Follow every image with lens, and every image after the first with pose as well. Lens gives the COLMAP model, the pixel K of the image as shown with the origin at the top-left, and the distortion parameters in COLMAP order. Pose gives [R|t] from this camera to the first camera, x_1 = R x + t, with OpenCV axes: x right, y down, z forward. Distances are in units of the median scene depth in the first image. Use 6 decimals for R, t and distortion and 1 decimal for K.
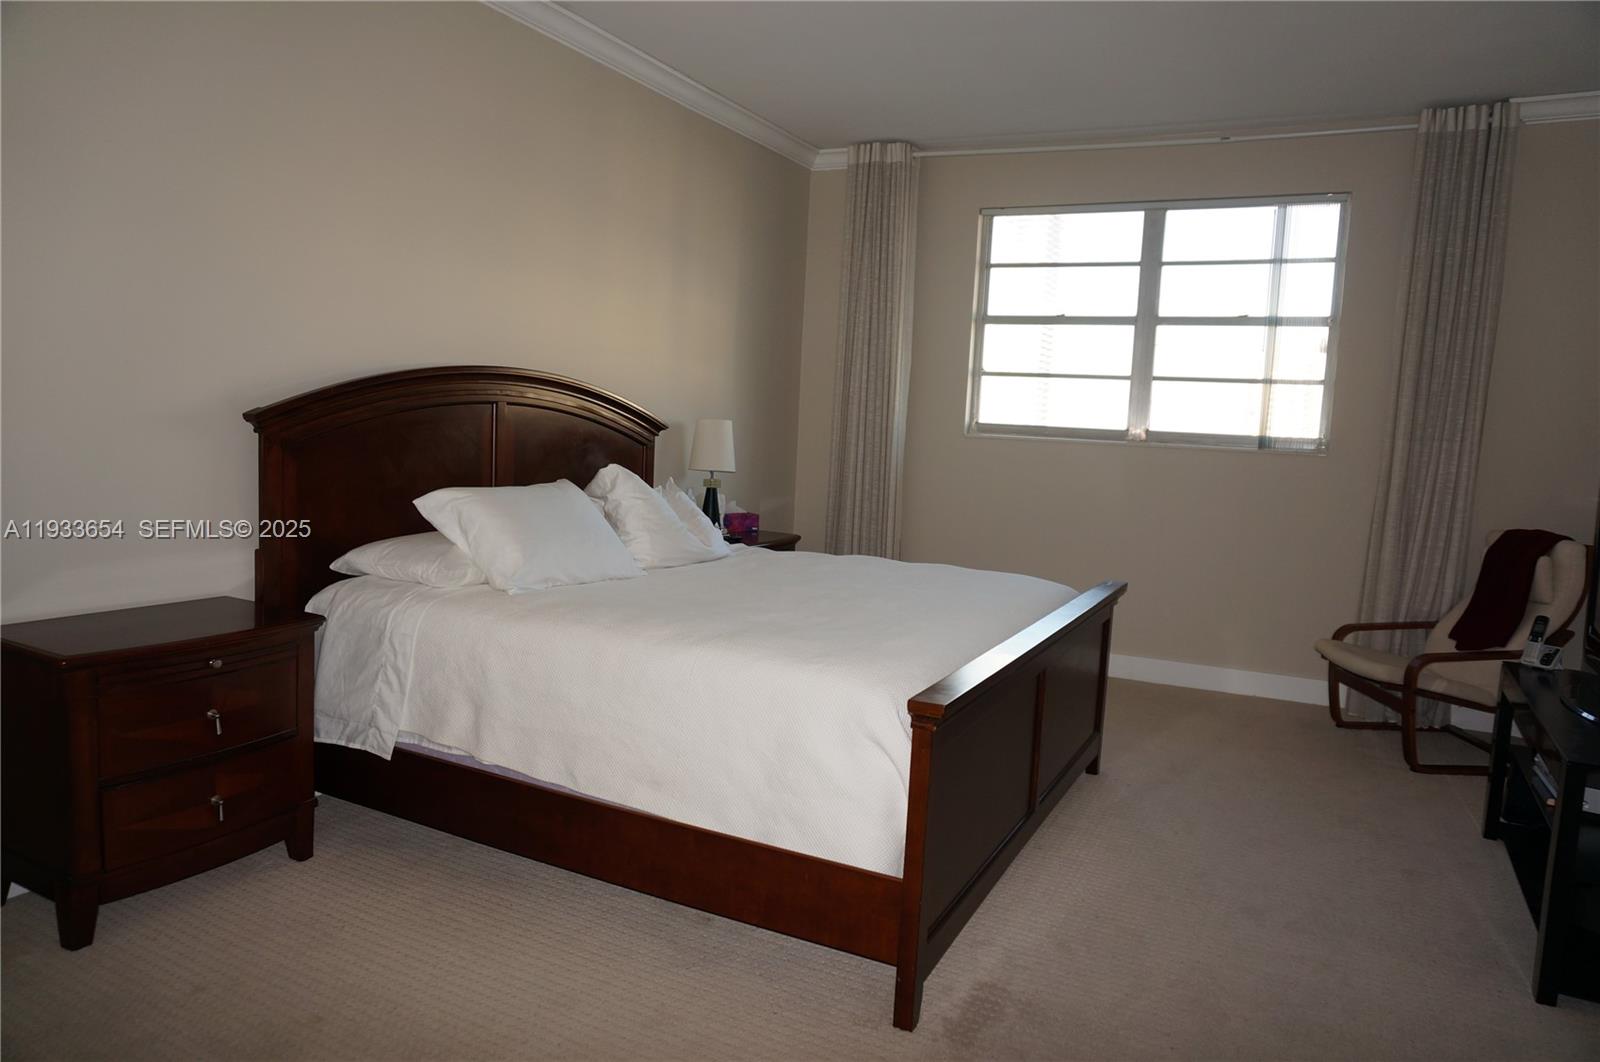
lens RADIAL K [[1070.0, 0, 792.8], [0, 1070.0, 534.7], [0, 0, 1]] dist [-0.048415, 0.044827]
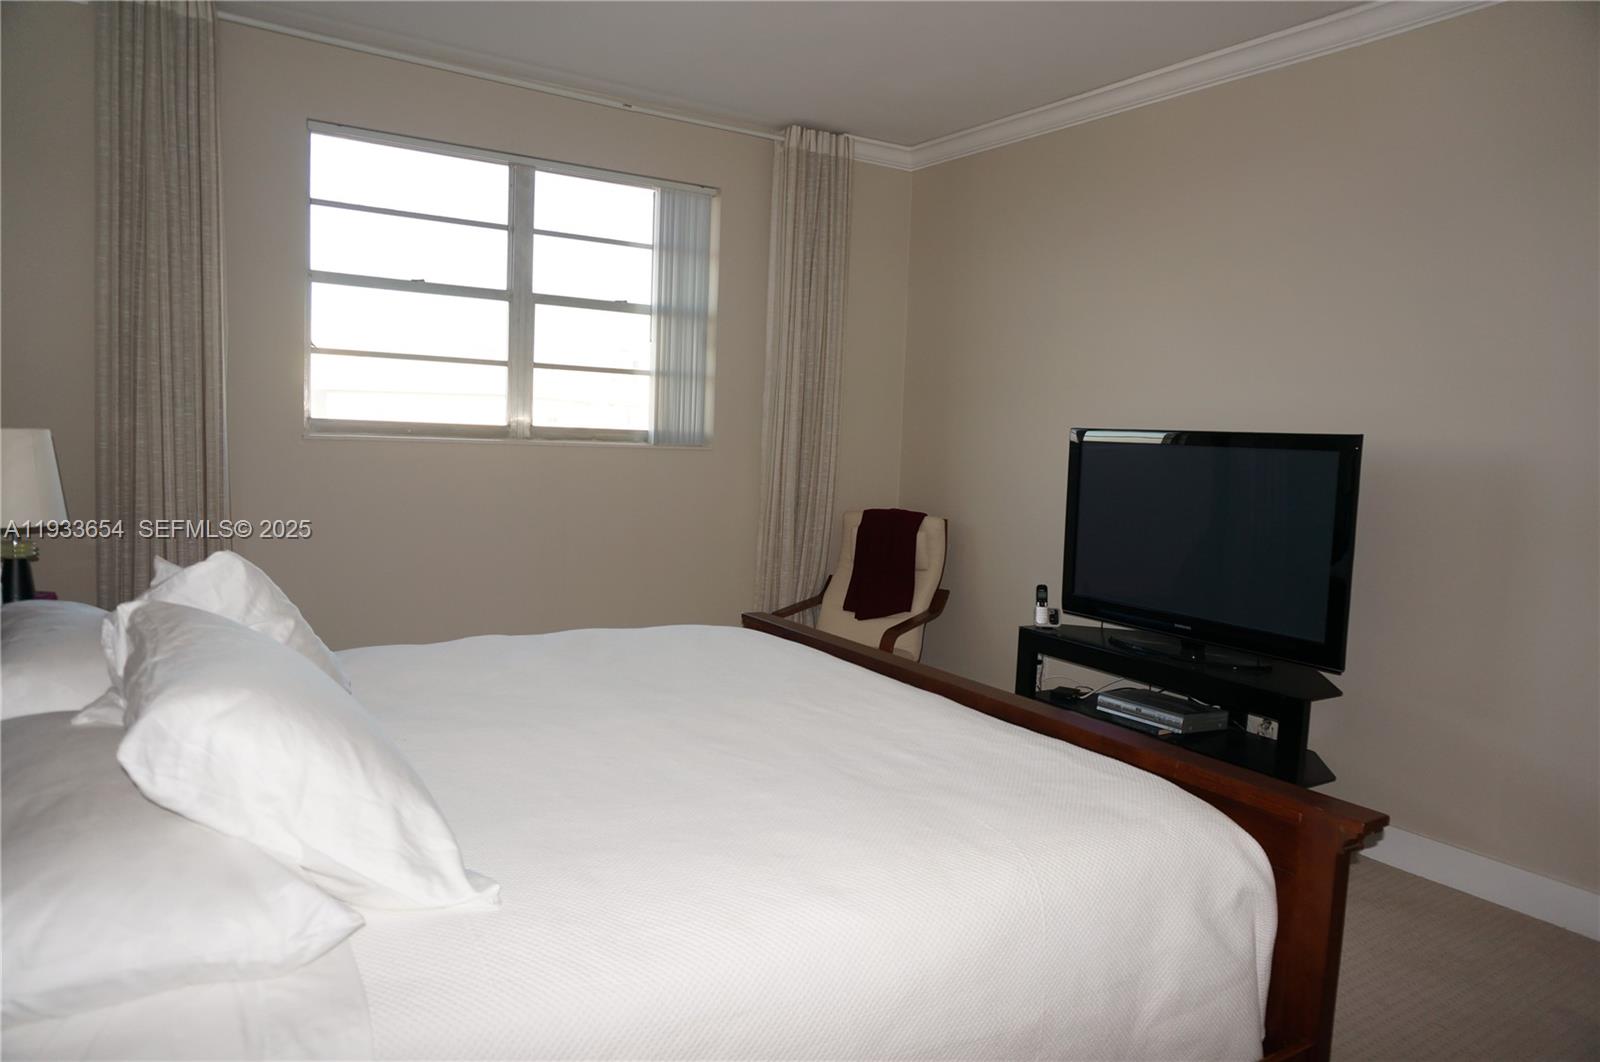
lens RADIAL K [[1070.0, 0, 797.9], [0, 1070.0, 529.2], [0, 0, 1]] dist [-0.048415, 0.044827]
pose [[0.515361, -0.102560, 0.850814, -0.297824], [0.076083, 0.994368, 0.073778, -0.061809], [-0.853589, 0.026710, 0.520262, 0.368647]]
